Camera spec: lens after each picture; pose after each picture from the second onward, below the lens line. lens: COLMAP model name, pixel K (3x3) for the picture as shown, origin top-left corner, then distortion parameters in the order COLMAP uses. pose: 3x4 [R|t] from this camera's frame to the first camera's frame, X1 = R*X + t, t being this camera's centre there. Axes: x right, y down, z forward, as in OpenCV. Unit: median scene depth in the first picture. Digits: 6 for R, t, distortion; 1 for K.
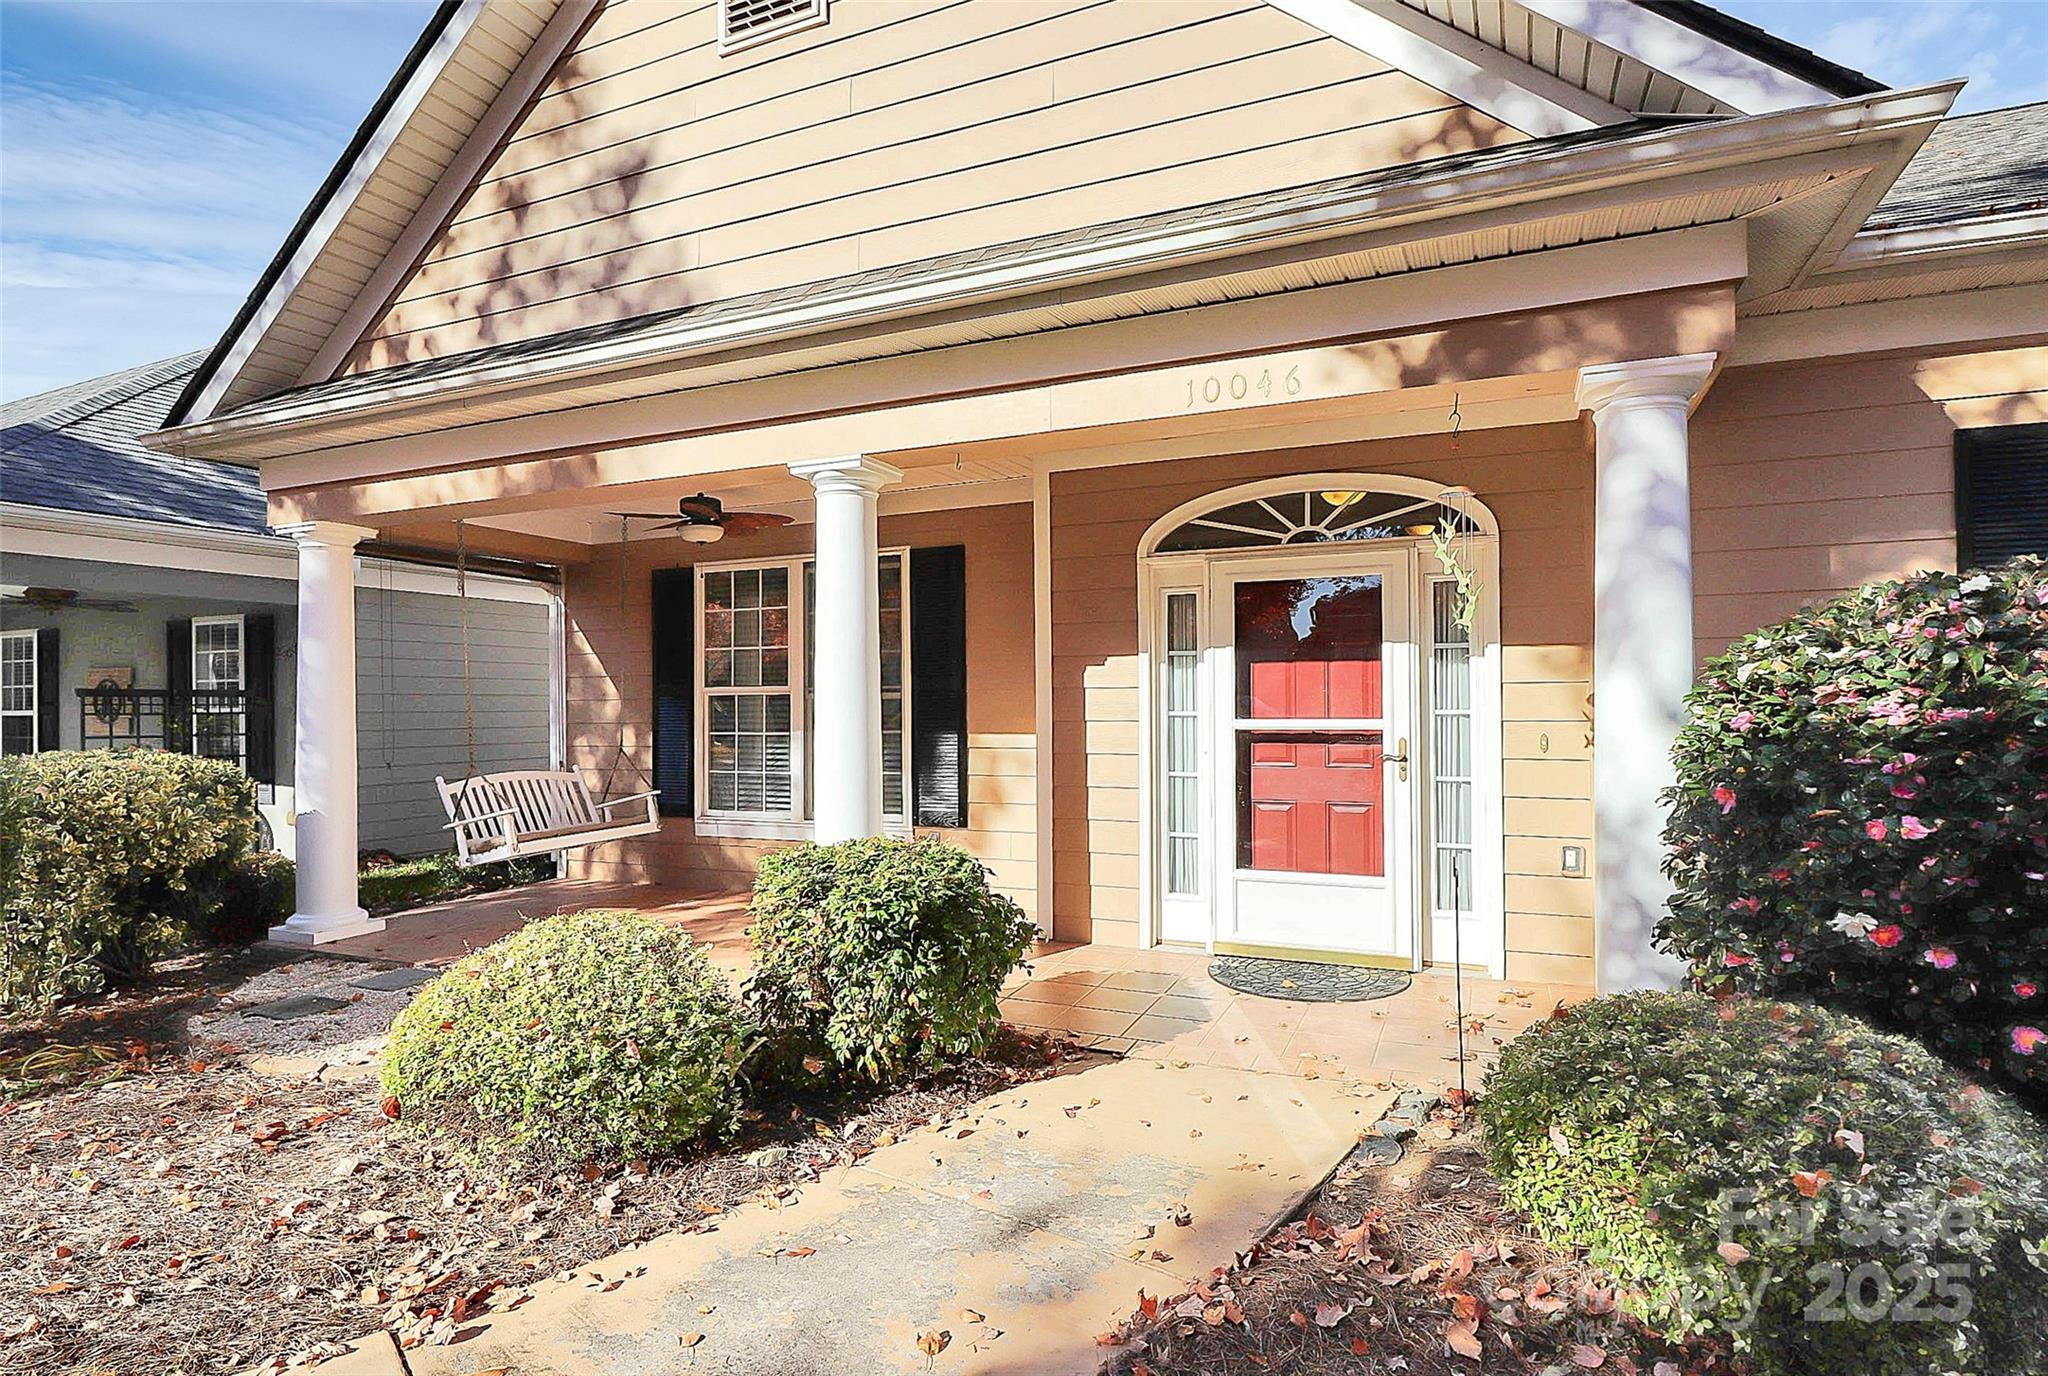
lens RADIAL K [[1012.5, 0, 1010.8], [0, 1012.5, 709.6], [0, 0, 1]] dist [-0.000389, -0.000292]
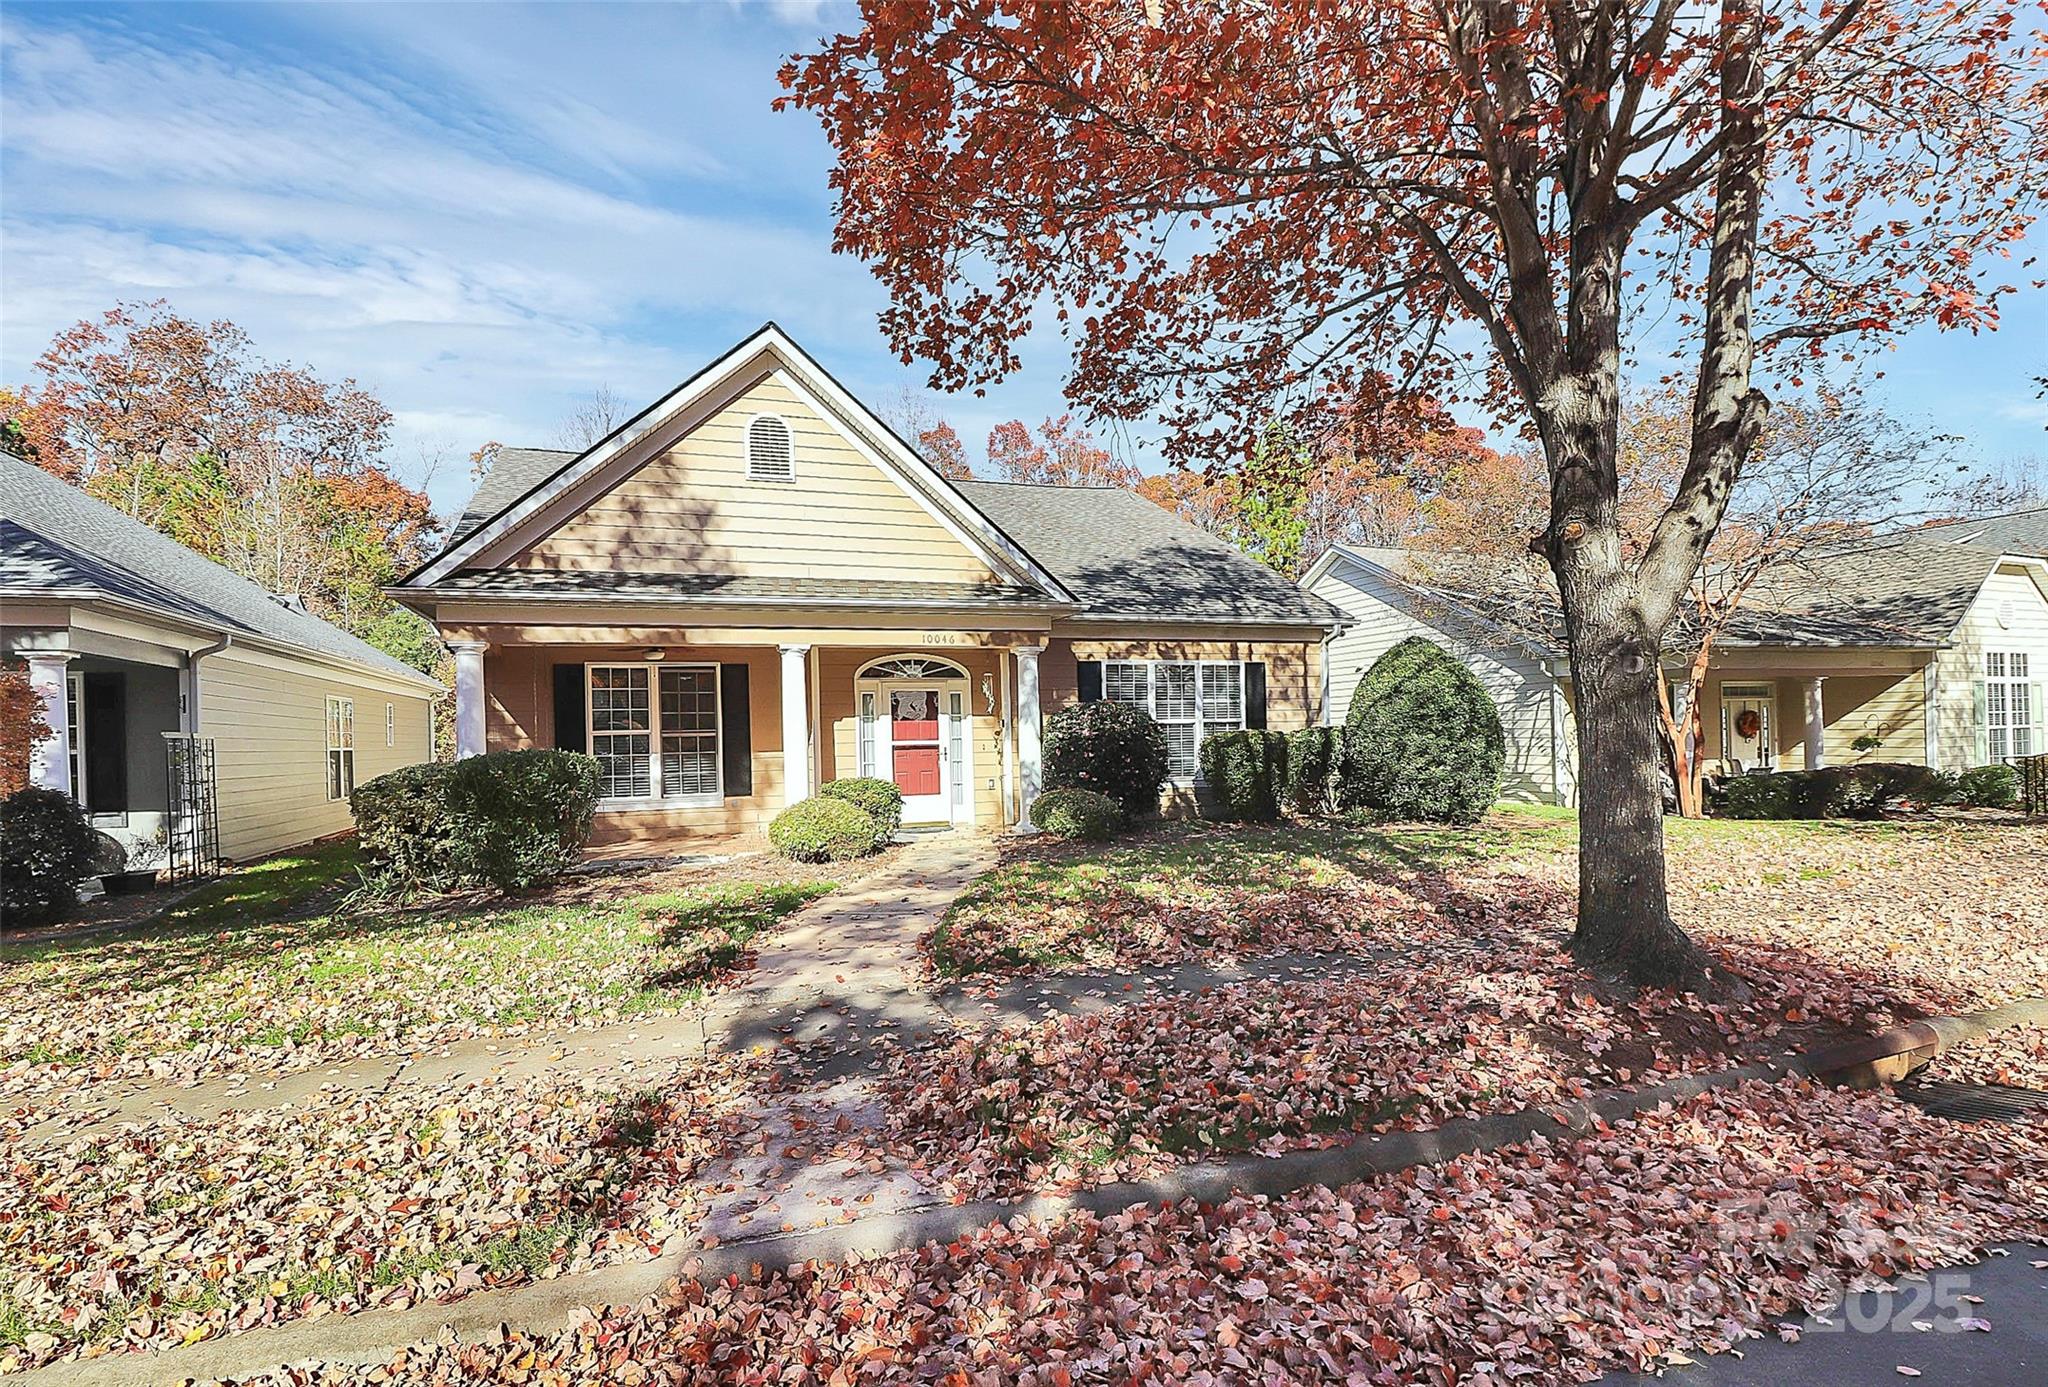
lens RADIAL K [[983.1, 0, 1024.0], [0, 983.1, 693.5], [0, 0, 1]] dist [0.001809, -0.013181]
pose [[0.671296, 0.021062, 0.740890, -1.527059], [0.018773, 0.998792, -0.045403, 0.007255], [-0.740951, 0.044387, 0.670090, -1.052074]]
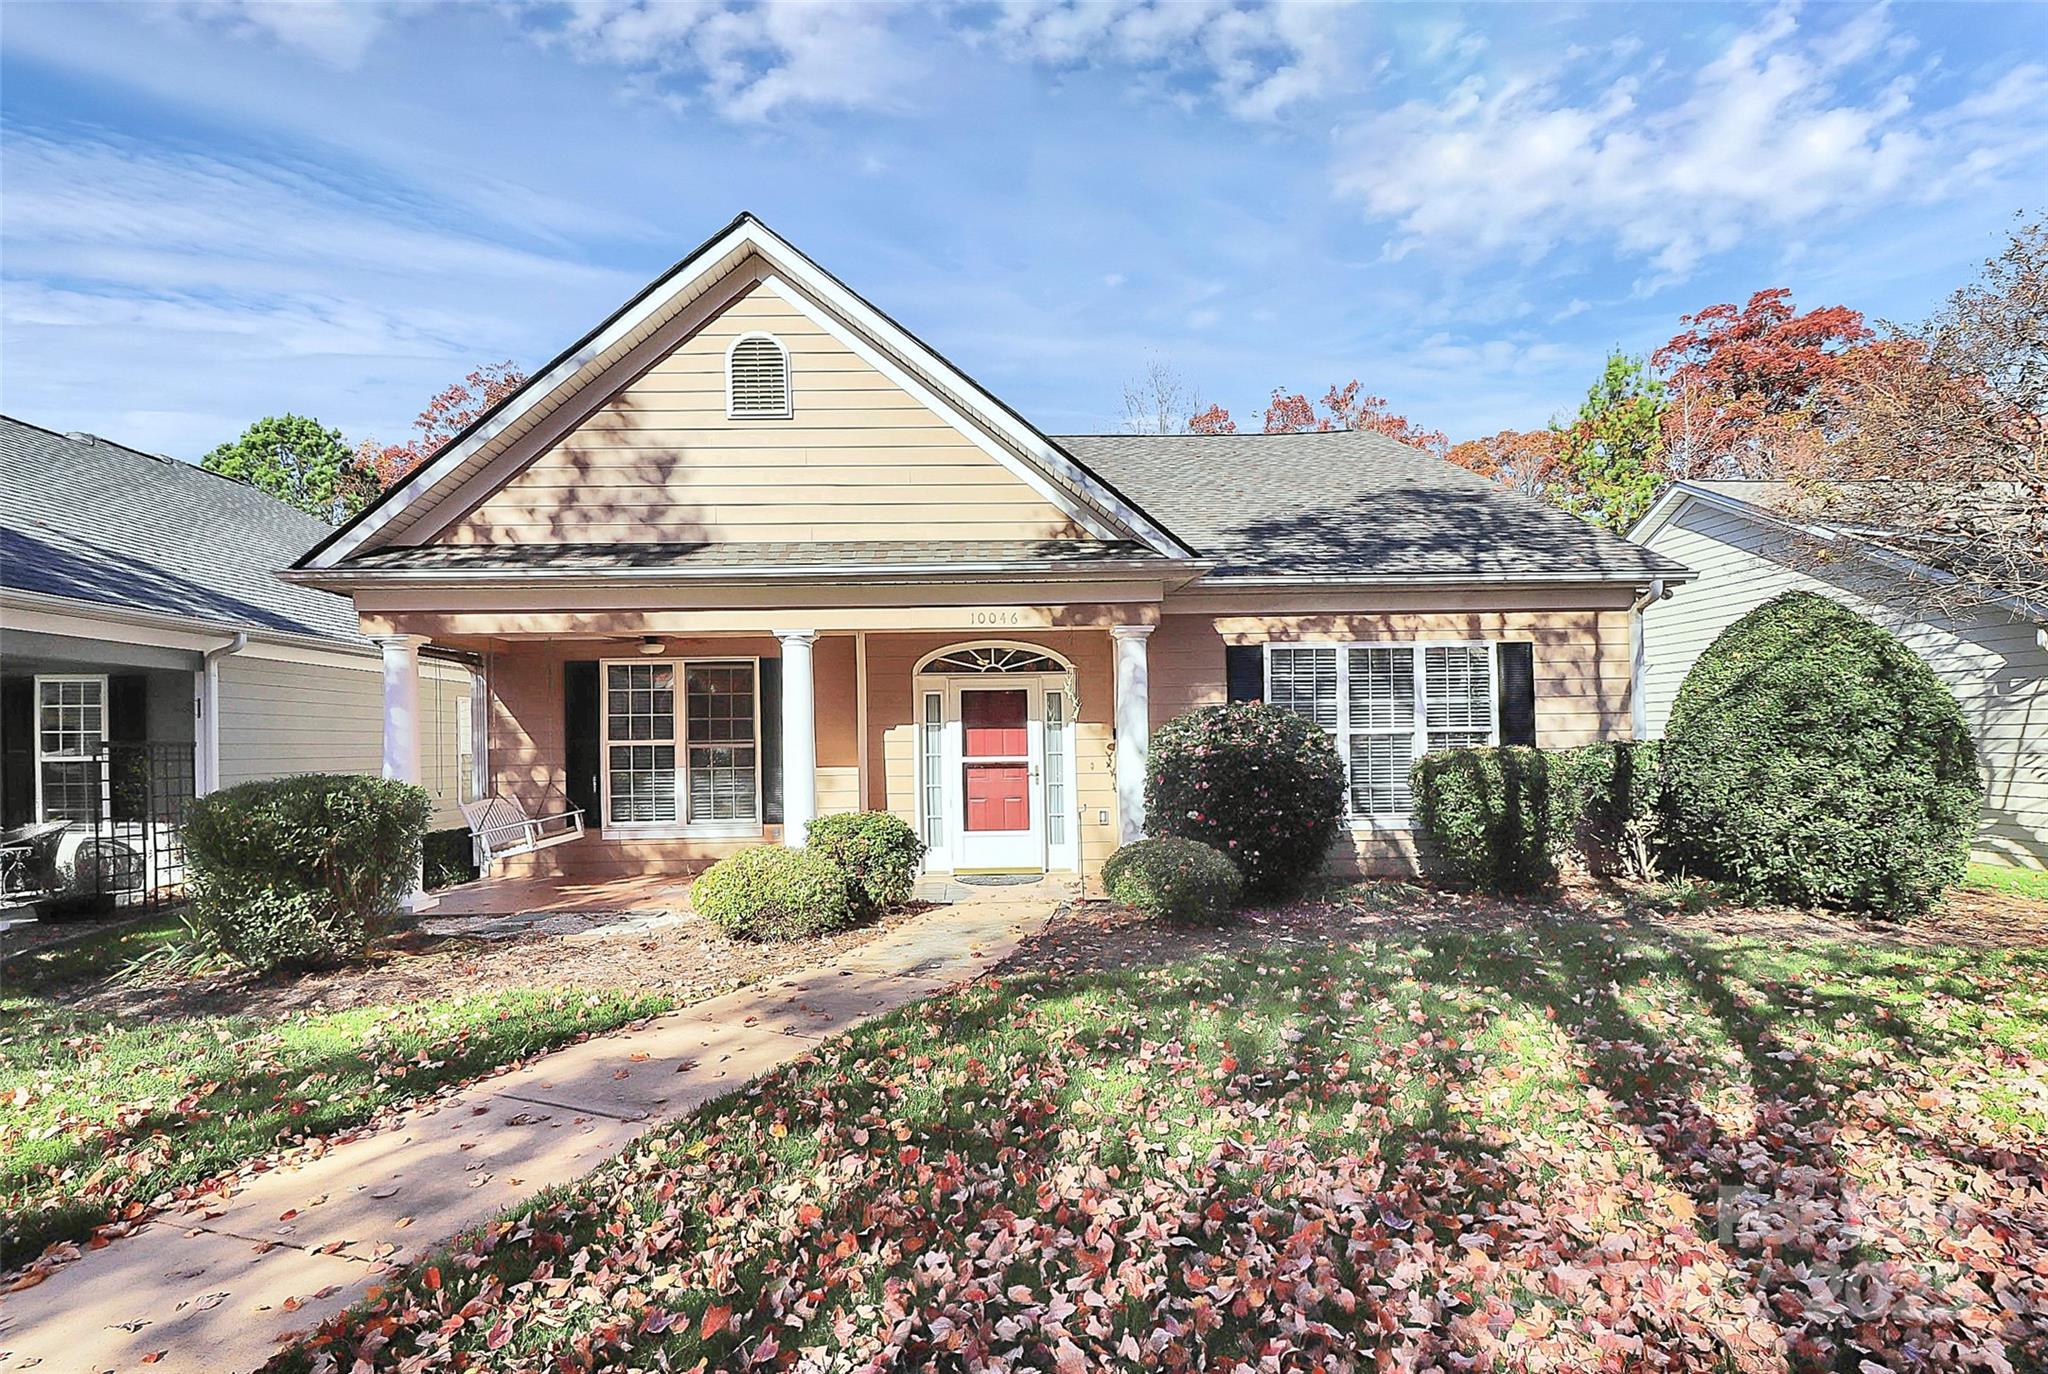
lens RADIAL K [[955.1, 0, 1030.2], [0, 955.1, 652.0], [0, 0, 1]] dist [-0.033809, -0.000052]
pose [[0.885440, 0.039047, 0.463110, -0.565888], [0.009172, 0.994802, -0.101413, -0.004596], [-0.464663, 0.094043, 0.880480, -0.793685]]
